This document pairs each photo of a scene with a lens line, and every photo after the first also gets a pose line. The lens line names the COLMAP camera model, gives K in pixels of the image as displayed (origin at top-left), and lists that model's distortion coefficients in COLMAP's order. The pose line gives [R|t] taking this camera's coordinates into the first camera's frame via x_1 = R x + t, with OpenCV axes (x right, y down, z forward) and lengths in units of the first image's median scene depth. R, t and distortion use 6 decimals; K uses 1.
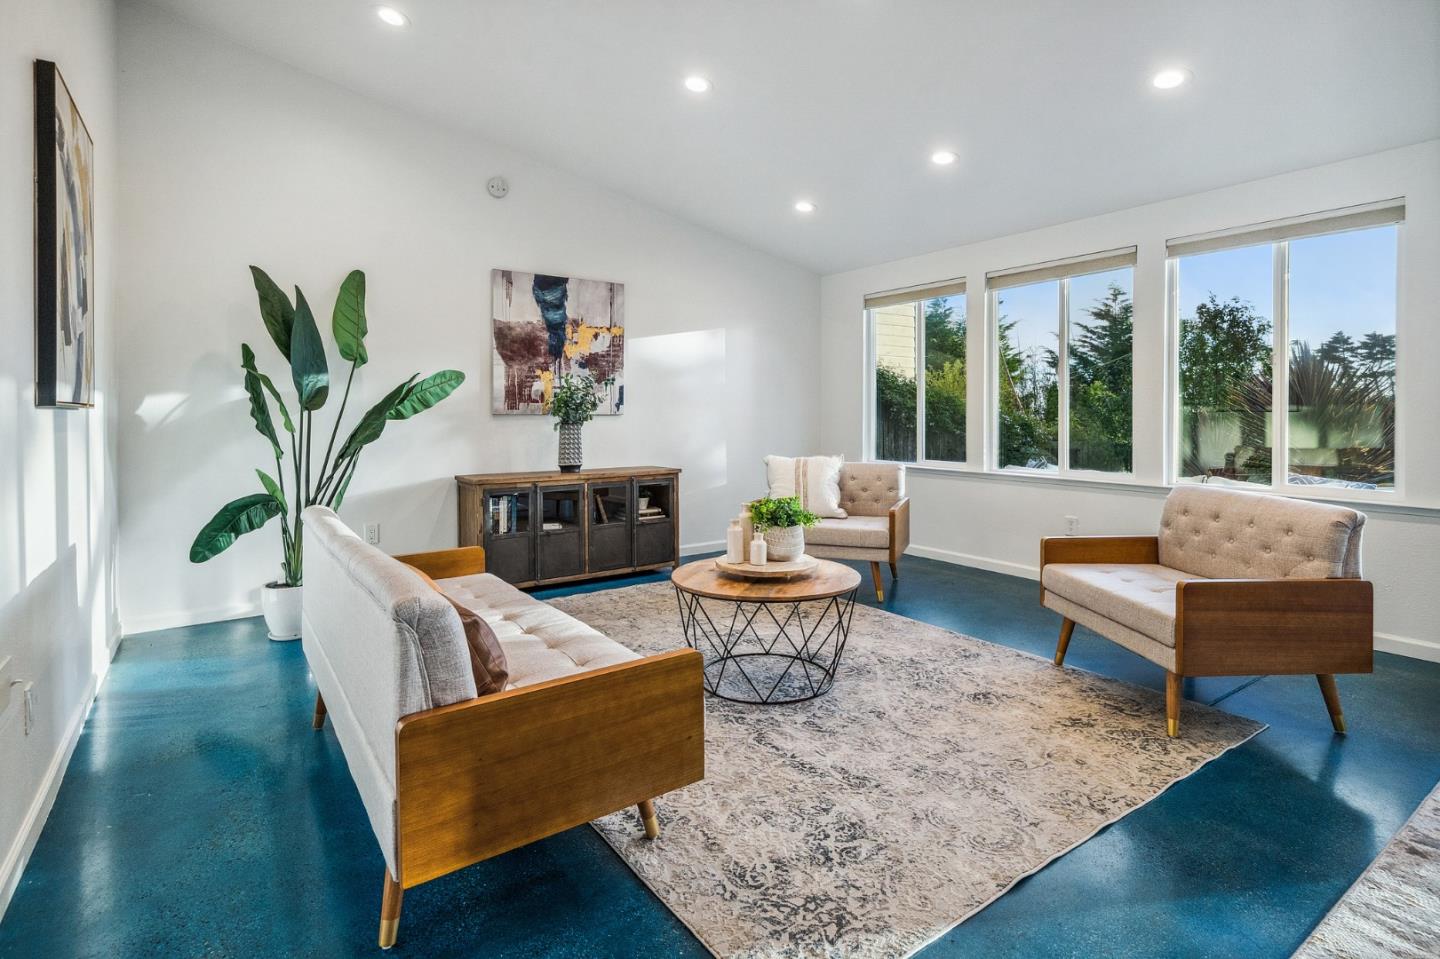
lens RADIAL K [[746.2, 0, 701.9], [0, 746.2, 413.0], [0, 0, 1]] dist [-0.001631, 0.000021]
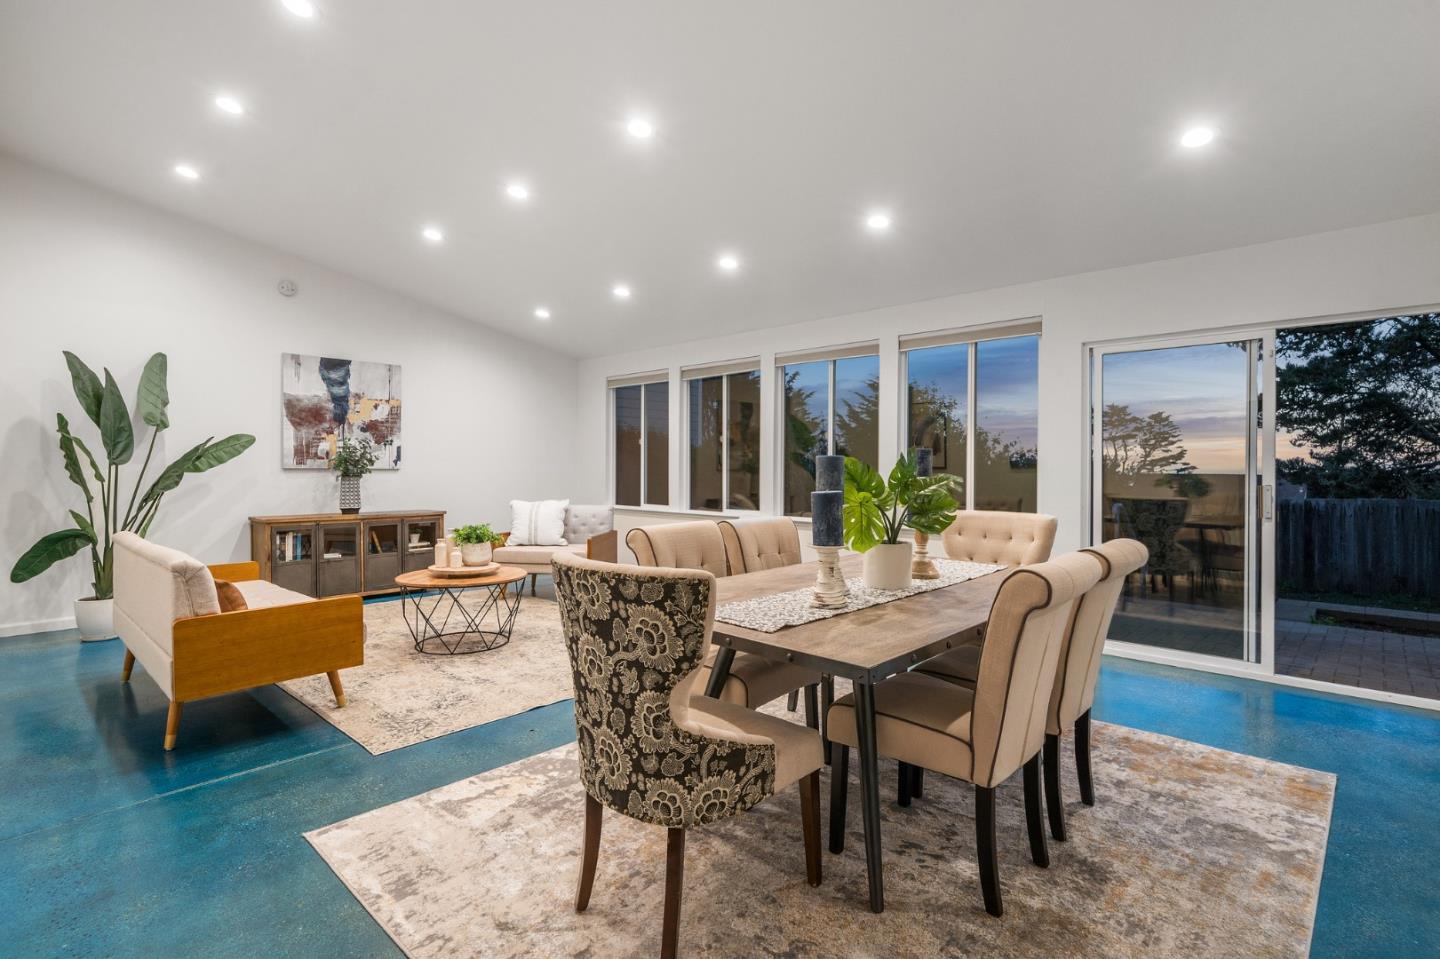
lens RADIAL K [[710.1, 0, 705.5], [0, 710.1, 471.3], [0, 0, 1]] dist [-0.004746, 0.002057]
pose [[0.976765, 0.004249, 0.214271, 0.168294], [-0.005623, 0.999967, 0.005803, -0.004346], [-0.214240, -0.006873, 0.976757, -0.339462]]
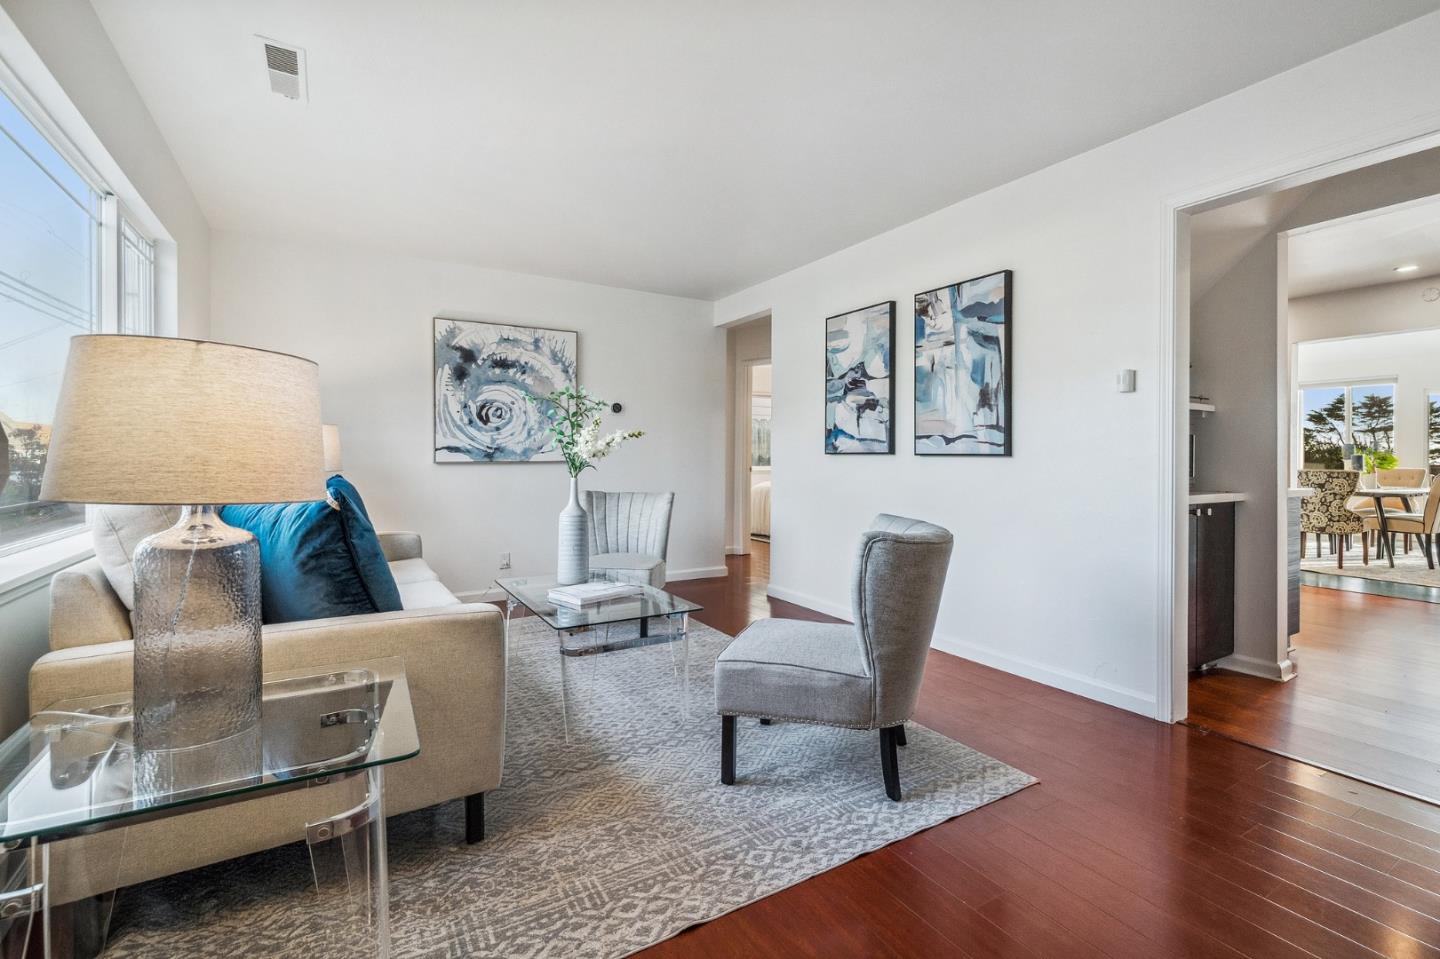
lens RADIAL K [[655.1, 0, 737.2], [0, 655.1, 458.7], [0, 0, 1]] dist [0.001371, -0.002568]
pose [[0.999687, 0.007150, -0.023969, -0.883180], [-0.007164, 0.999974, -0.000518, 0.027737], [0.023964, 0.000689, 0.999713, -1.276564]]
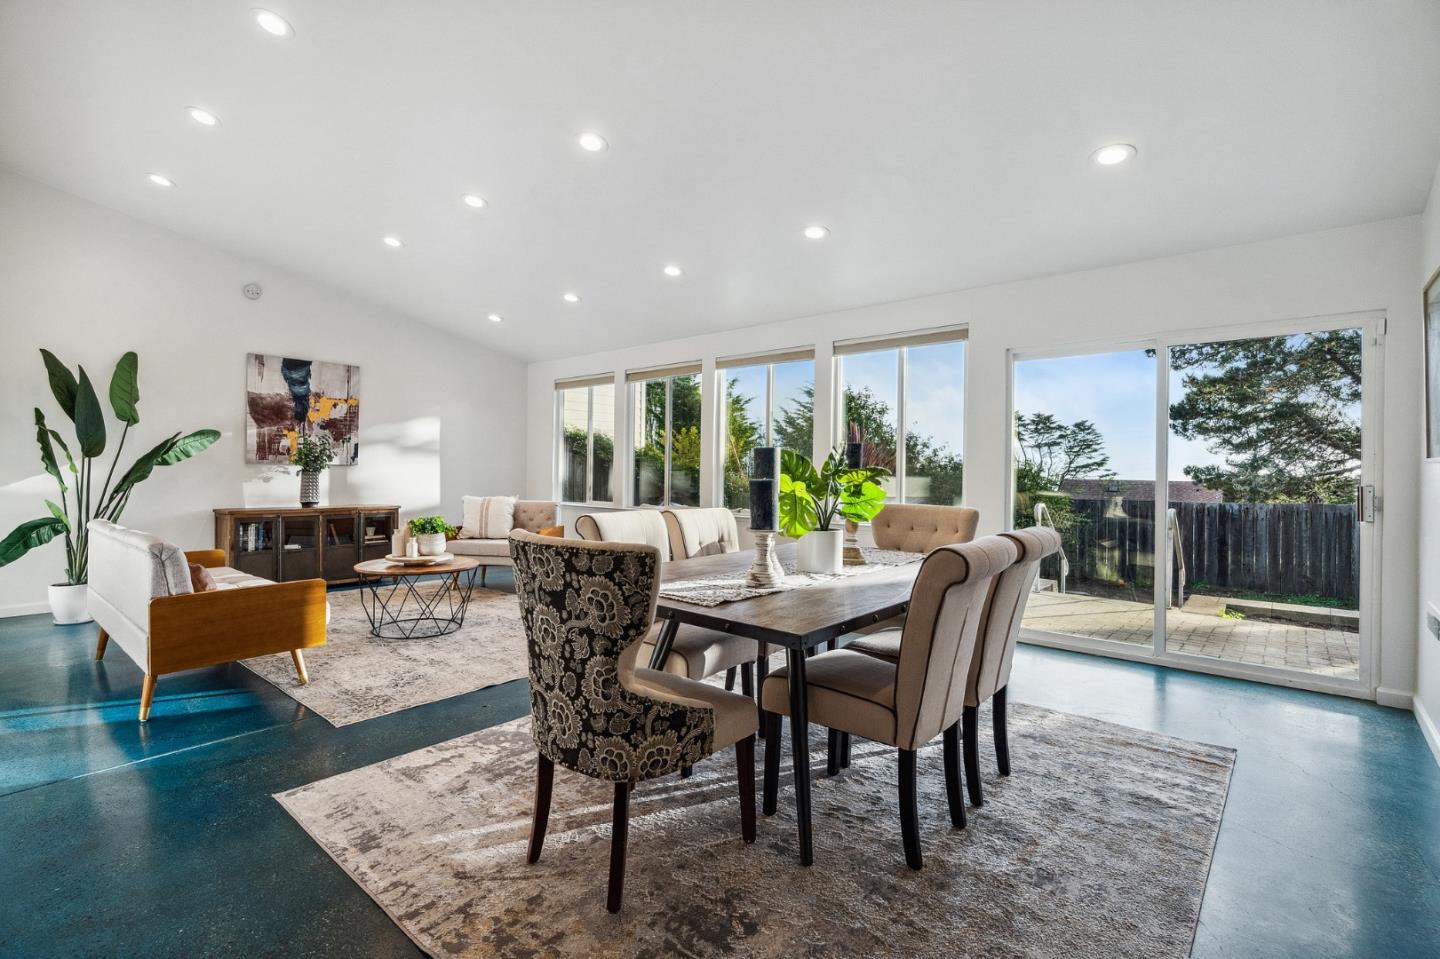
lens RADIAL K [[683.4, 0, 649.5], [0, 683.4, 472.5], [0, 0, 1]] dist [-0.003947, 0.000217]
pose [[0.975985, 0.012732, 0.217465, 0.162789], [-0.013728, 0.999901, 0.003071, 0.005299], [-0.217404, -0.005982, 0.976063, -0.354197]]
